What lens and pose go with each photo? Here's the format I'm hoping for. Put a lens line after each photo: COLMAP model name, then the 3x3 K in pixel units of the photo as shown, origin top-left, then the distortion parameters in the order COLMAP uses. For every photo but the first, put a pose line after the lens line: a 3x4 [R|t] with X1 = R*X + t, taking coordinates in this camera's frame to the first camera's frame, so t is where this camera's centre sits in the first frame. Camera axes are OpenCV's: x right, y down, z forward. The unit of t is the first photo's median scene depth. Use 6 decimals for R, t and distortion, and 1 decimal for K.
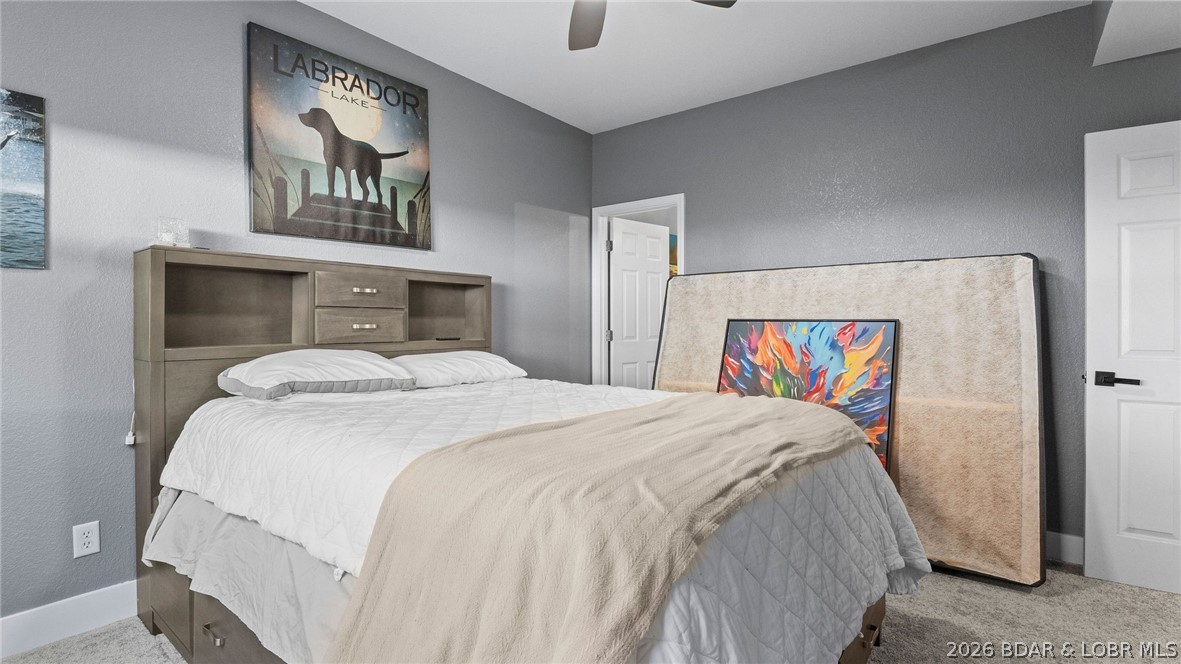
lens RADIAL K [[537.6, 0, 594.0], [0, 537.6, 323.9], [0, 0, 1]] dist [-0.013489, 0.000260]
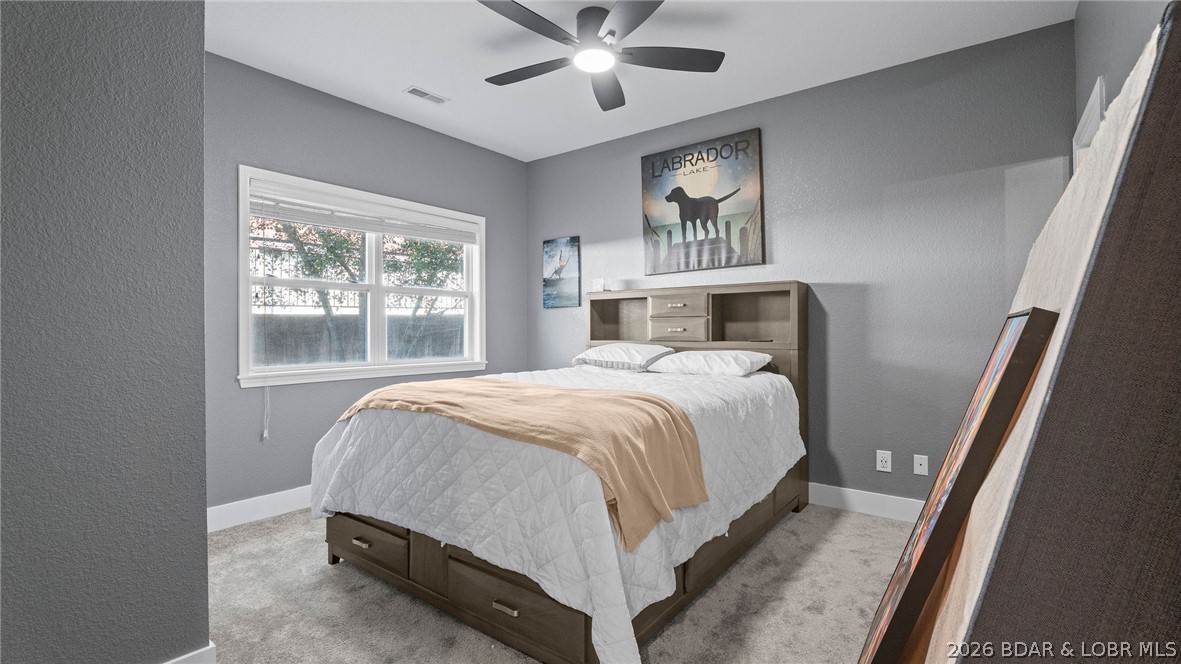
lens RADIAL K [[537.6, 0, 590.7], [0, 537.6, 328.7], [0, 0, 1]] dist [-0.013489, 0.000260]
pose [[0.007489, -0.007725, -0.999942, 0.946920], [0.001322, 0.999969, -0.007715, 0.011777], [0.999971, -0.001264, 0.007499, 0.690758]]
